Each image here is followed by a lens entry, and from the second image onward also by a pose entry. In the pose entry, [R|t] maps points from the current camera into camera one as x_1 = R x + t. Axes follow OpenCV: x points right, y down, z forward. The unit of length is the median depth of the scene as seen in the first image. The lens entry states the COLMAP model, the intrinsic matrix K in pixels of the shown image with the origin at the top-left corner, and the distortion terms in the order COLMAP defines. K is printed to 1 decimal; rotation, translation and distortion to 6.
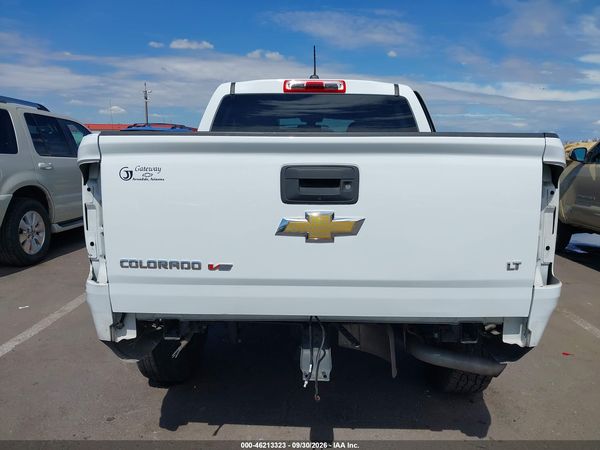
lens RADIAL K [[485.4, 0, 303.5], [0, 485.4, 213.5], [0, 0, 1]] dist [-0.009405, 0.039805]
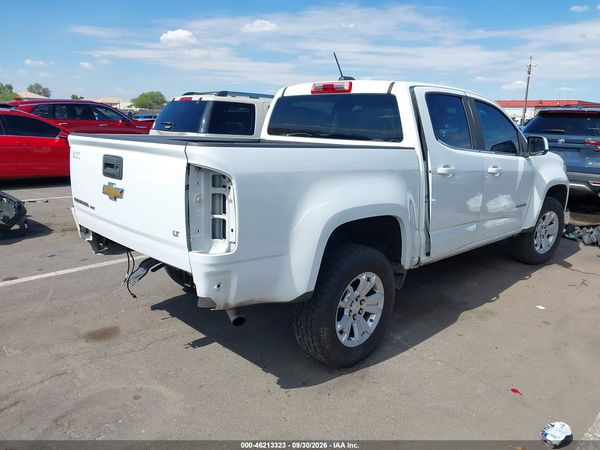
lens RADIAL K [[480.9, 0, 300.0], [0, 480.9, 225.0], [0, 0, 1]] dist [0.002174, -0.000046]
pose [[0.708621, 0.159864, -0.687241, 1.201238], [-0.109770, 0.987114, 0.116434, -0.089060], [0.696999, -0.007069, 0.717038, 0.166293]]
